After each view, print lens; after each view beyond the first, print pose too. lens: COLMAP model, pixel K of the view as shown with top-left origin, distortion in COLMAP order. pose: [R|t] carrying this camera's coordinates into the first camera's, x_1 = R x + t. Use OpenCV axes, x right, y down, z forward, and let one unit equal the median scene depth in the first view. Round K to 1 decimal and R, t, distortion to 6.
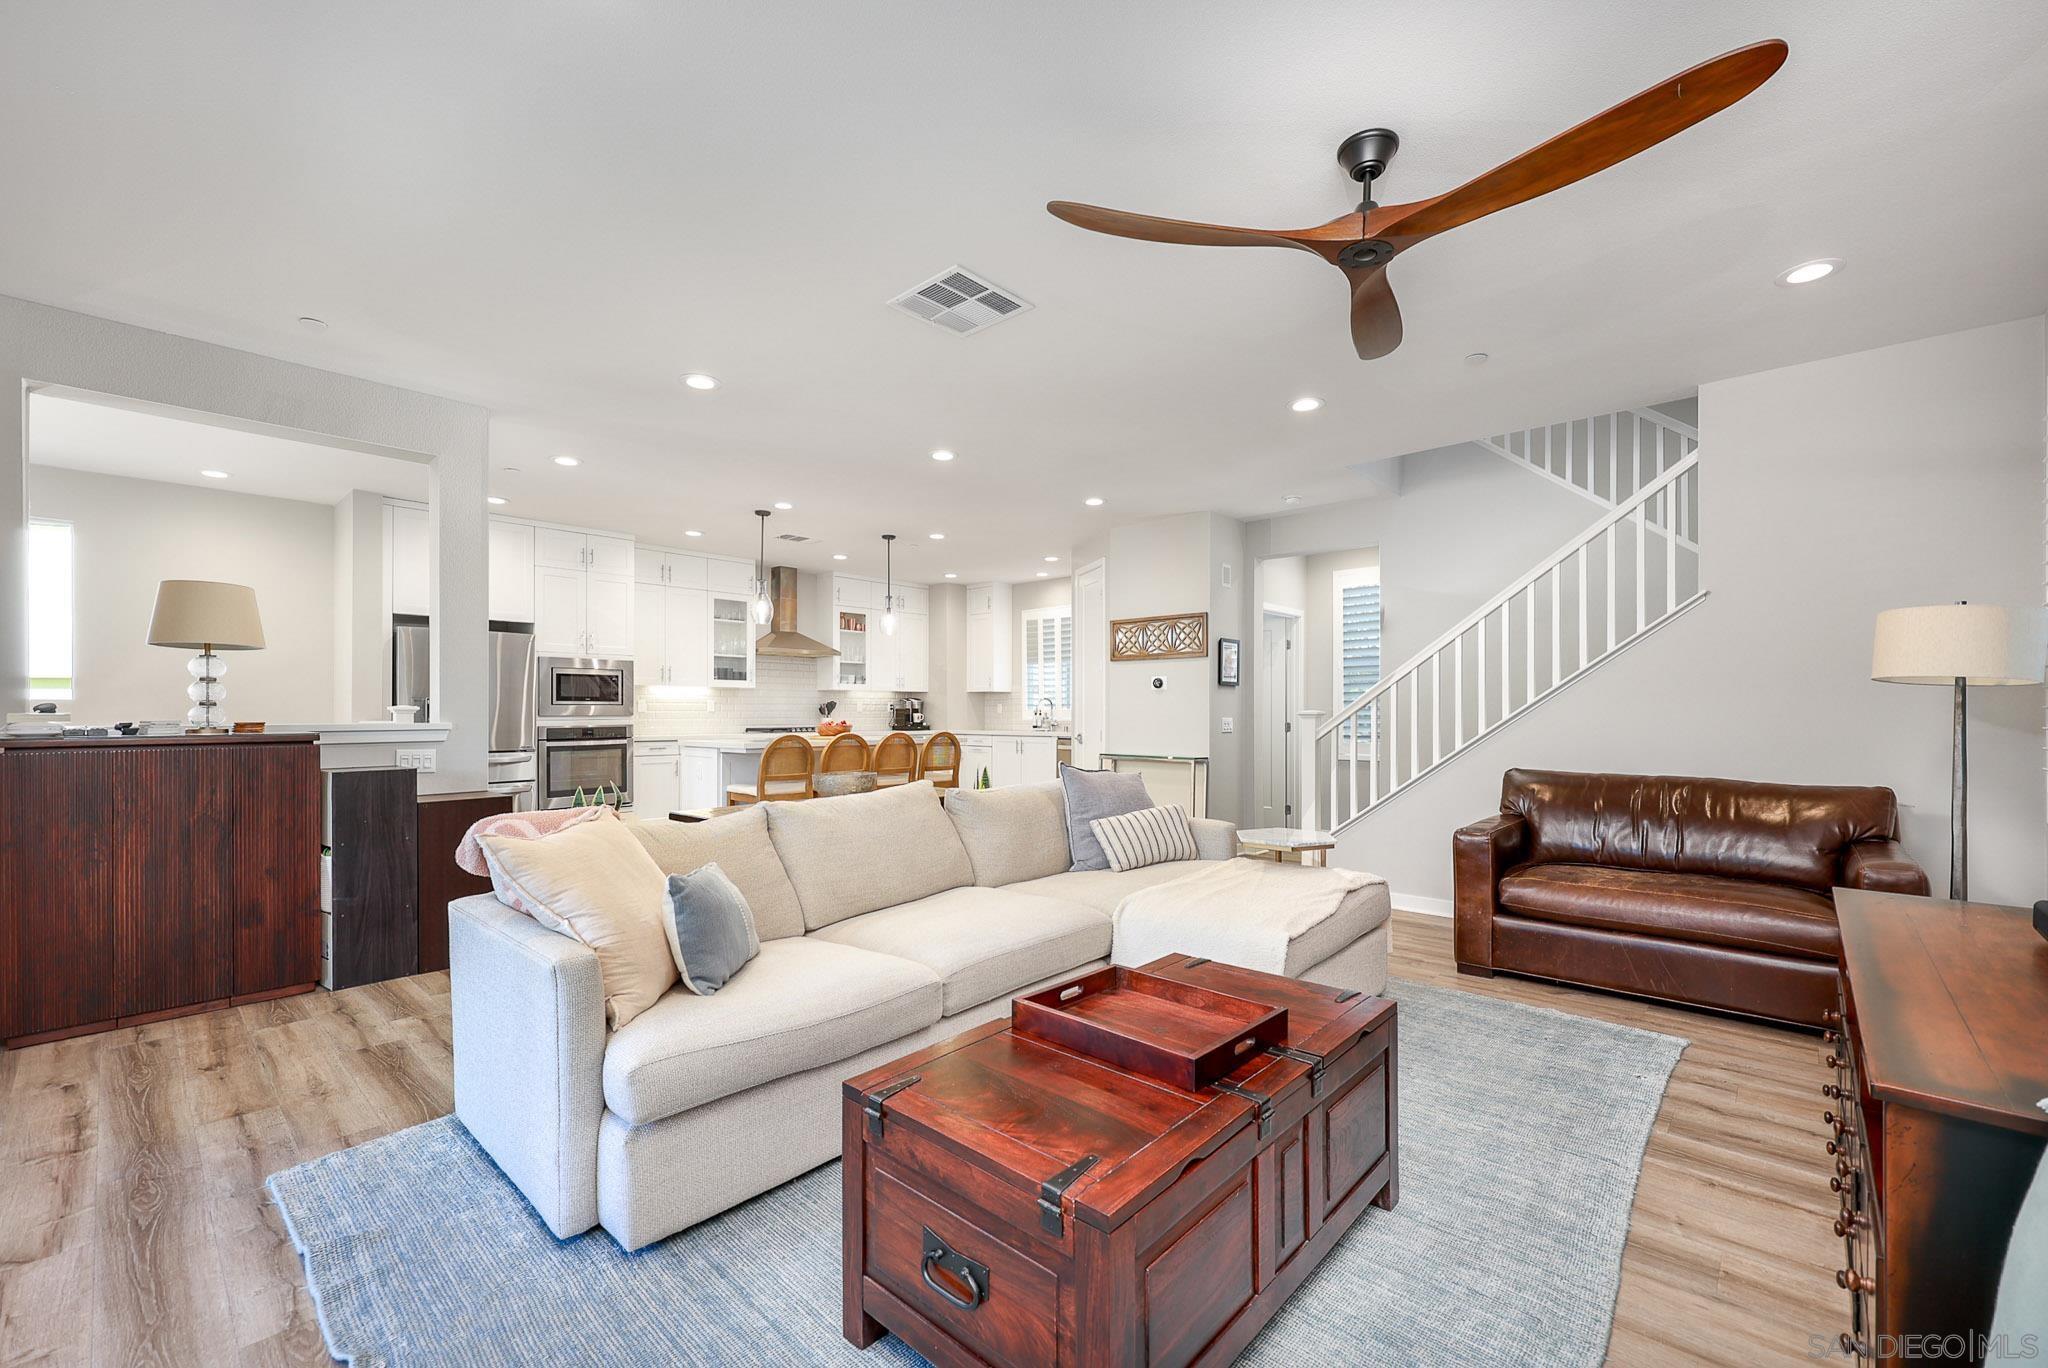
lens RADIAL K [[830.4, 0, 1035.3], [0, 830.4, 704.4], [0, 0, 1]] dist [-0.003865, -0.000101]
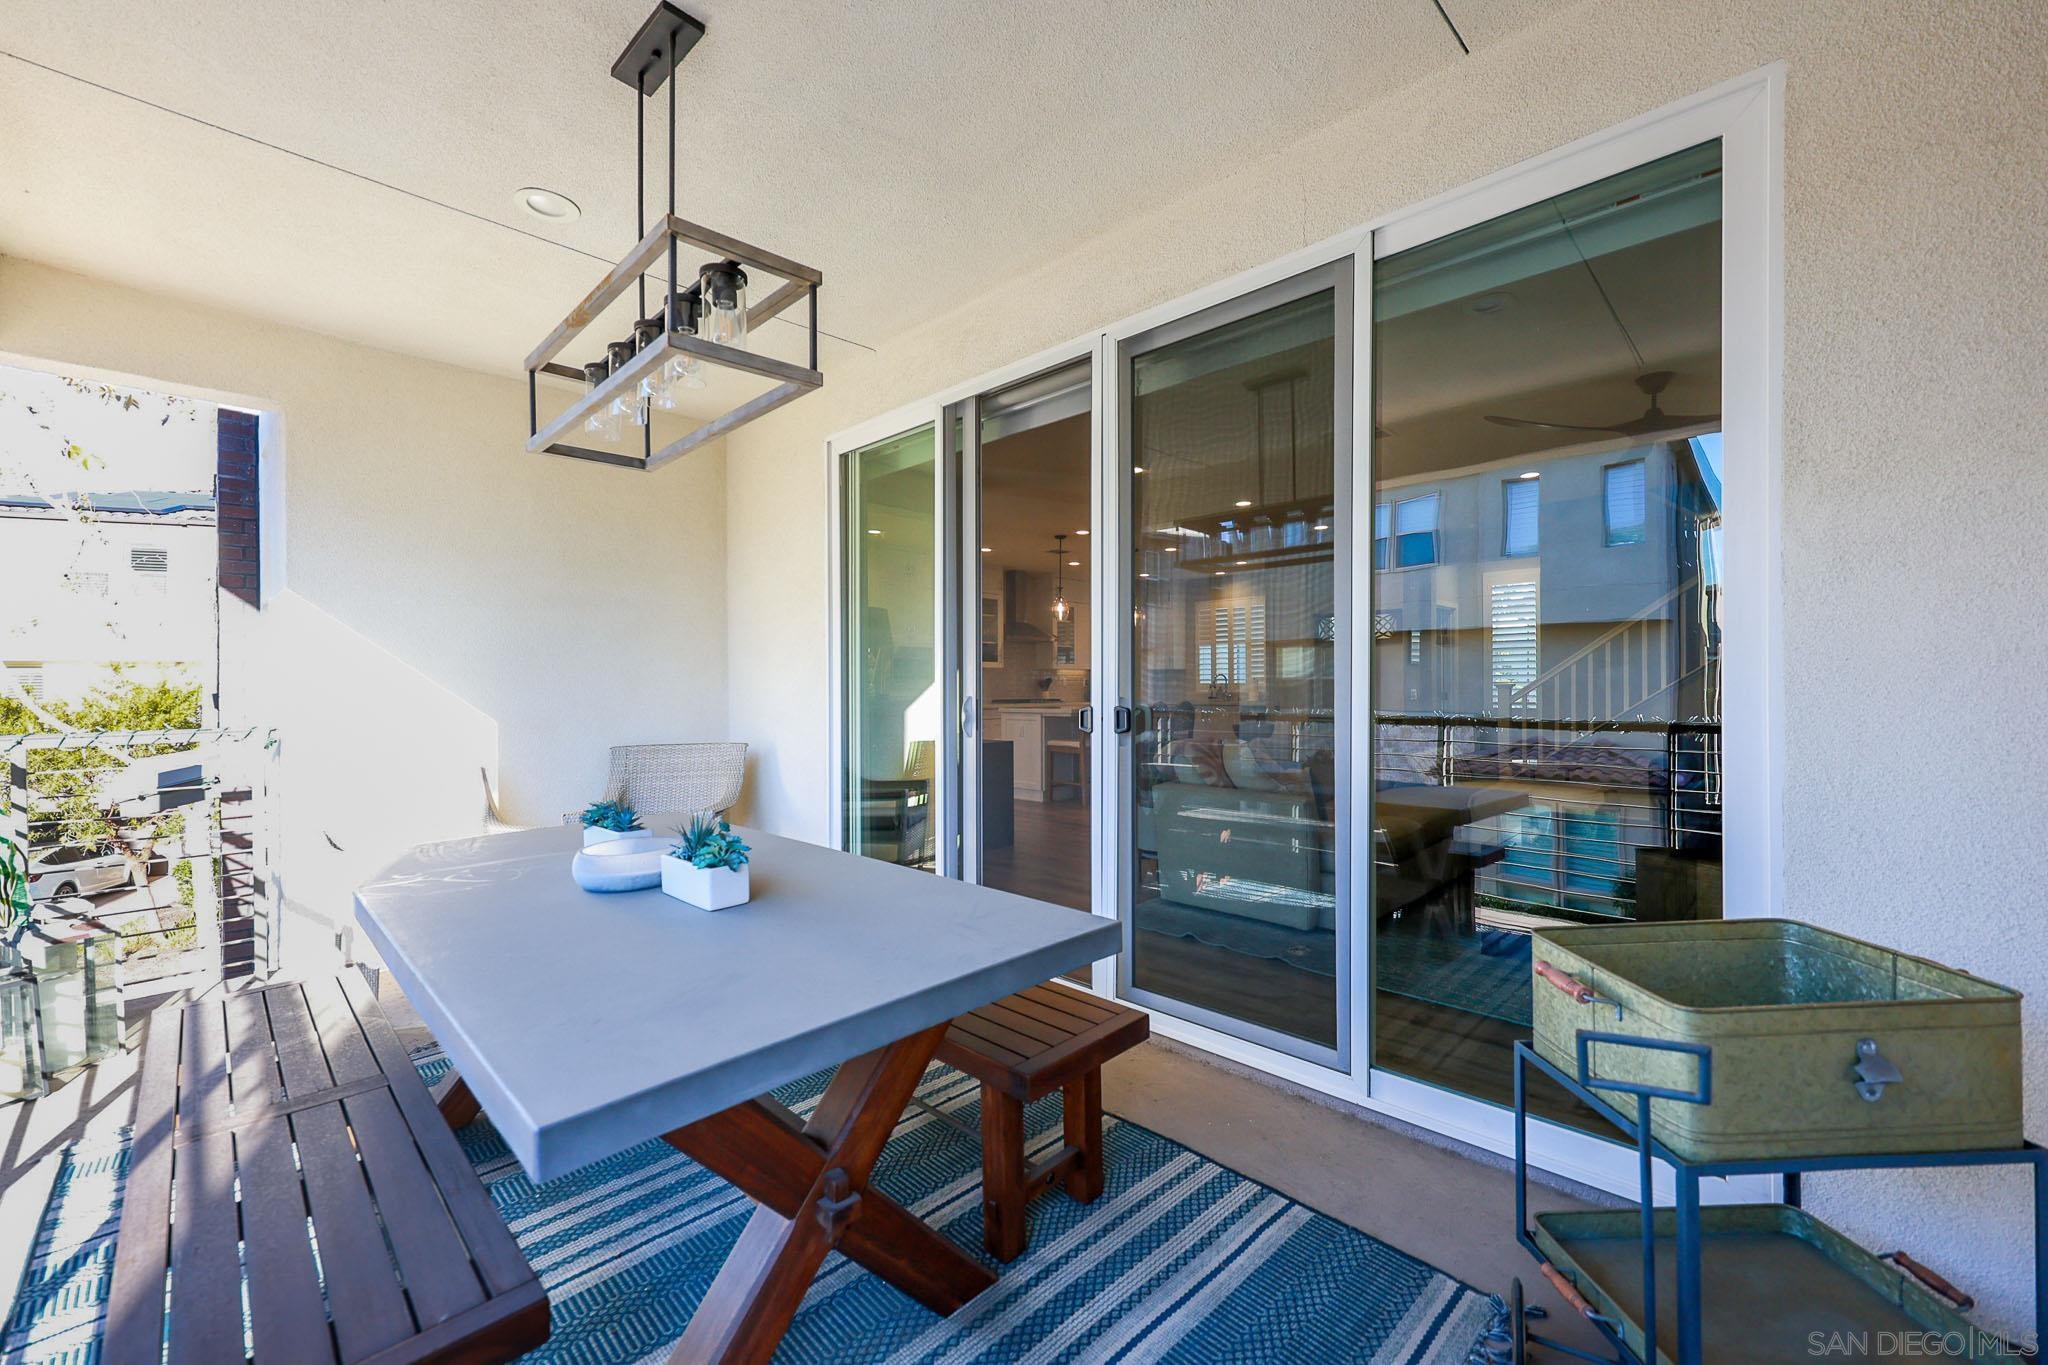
lens RADIAL K [[830.4, 0, 1026.2], [0, 830.4, 685.2], [0, 0, 1]] dist [-0.003865, -0.000101]
pose [[0.999070, -0.005029, -0.042823, -0.249887], [0.005210, 0.999978, 0.004125, 0.001169], [0.042801, -0.004344, 0.999074, -0.254345]]
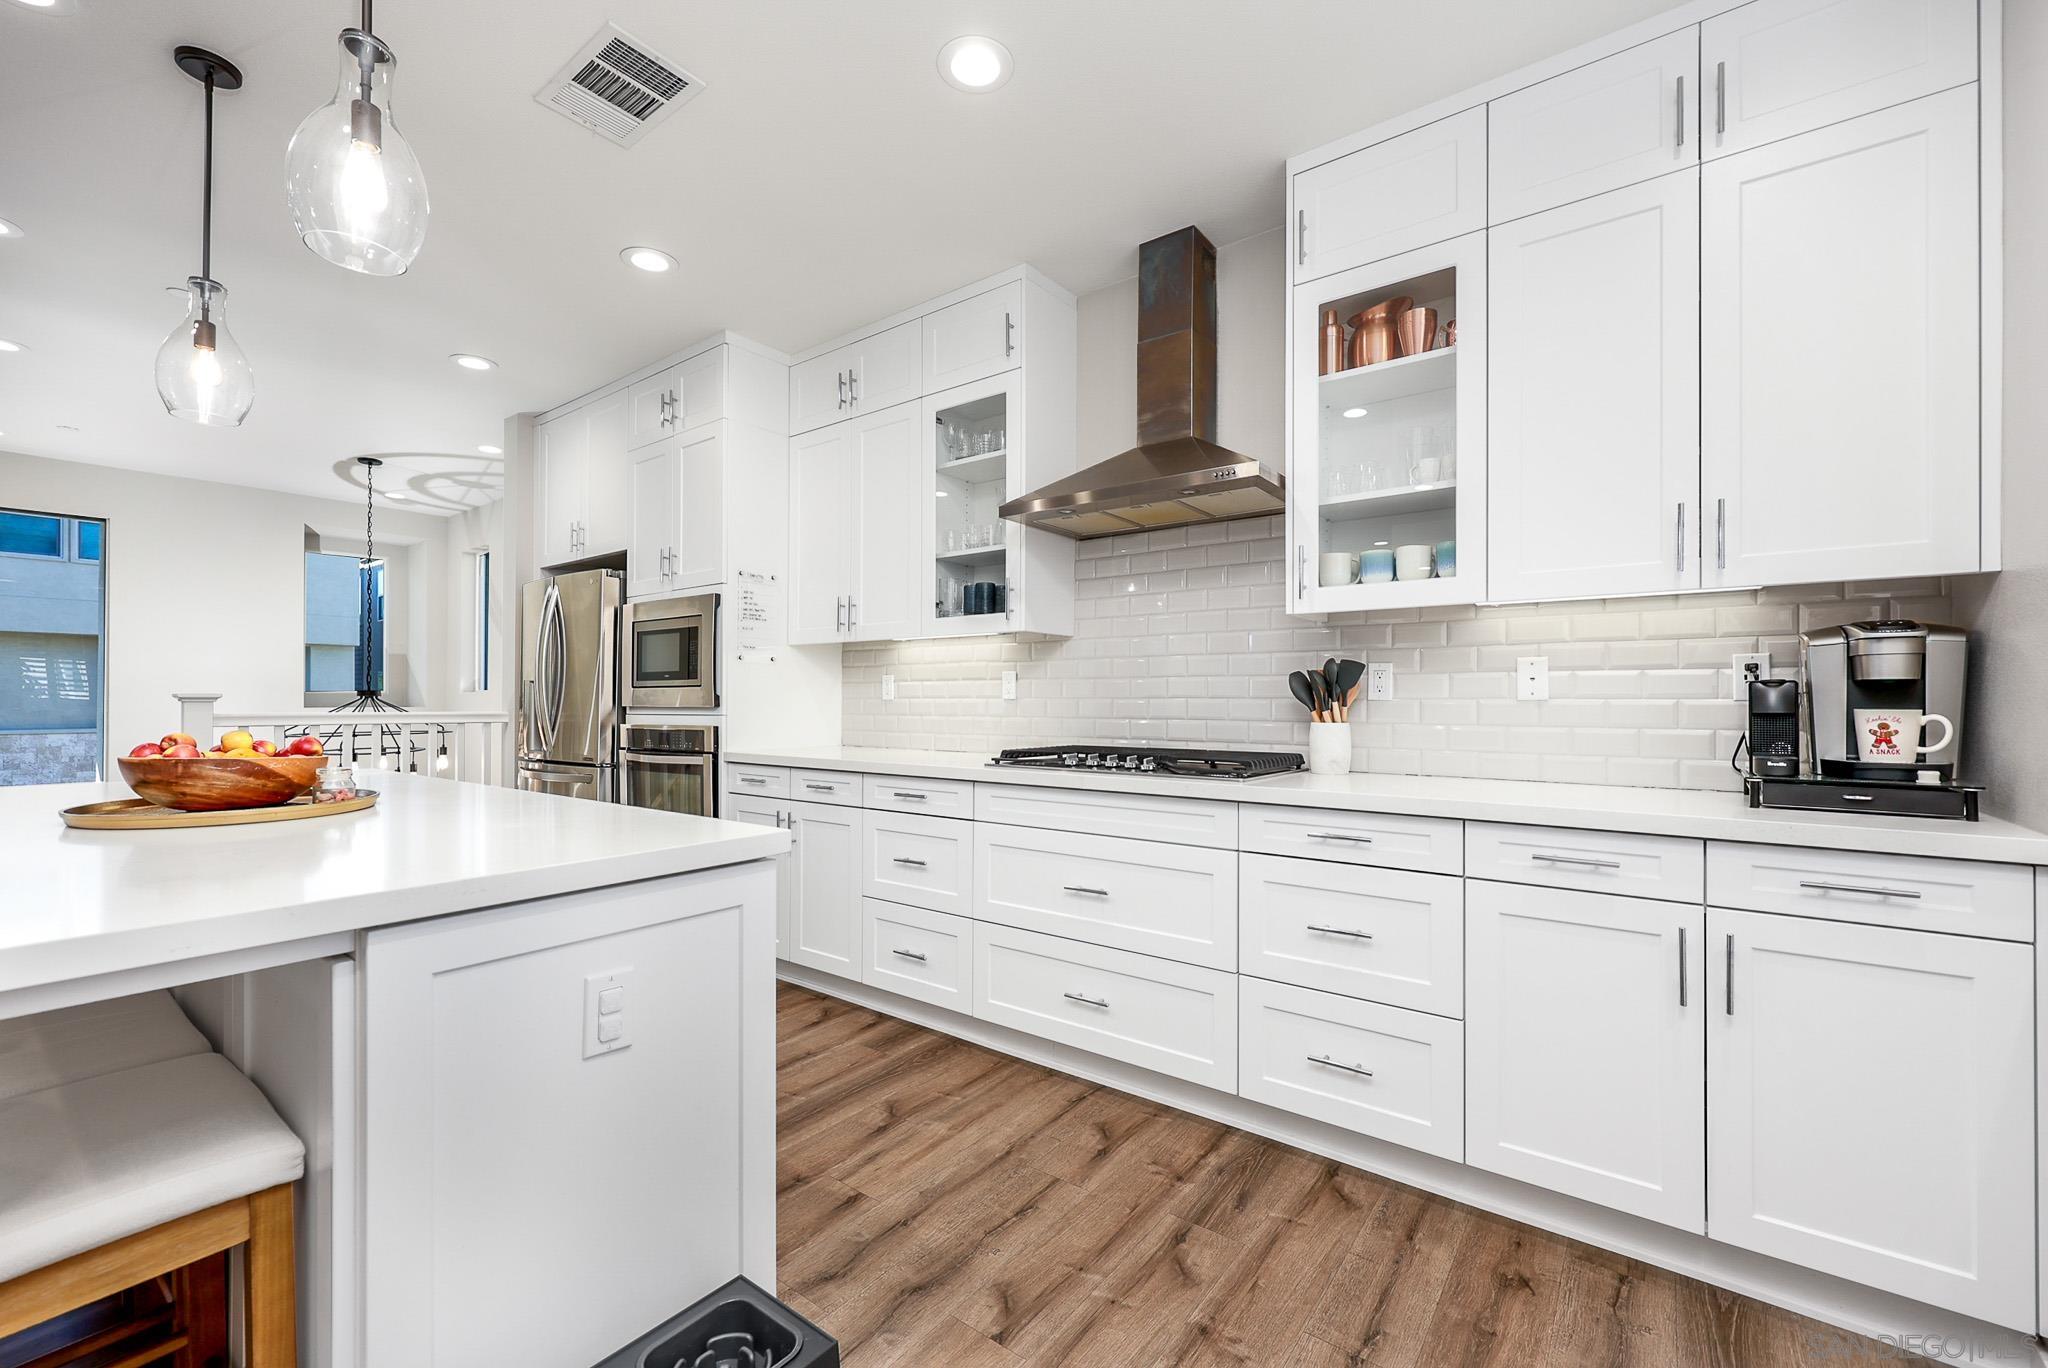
lens RADIAL K [[830.4, 0, 1022.7], [0, 830.4, 698.5], [0, 0, 1]] dist [-0.003865, -0.000101]
pose [[0.092132, -0.011910, -0.995676, 0.008722], [0.011895, 0.999870, -0.010859, 0.013057], [0.995676, -0.010843, 0.092262, 0.970031]]
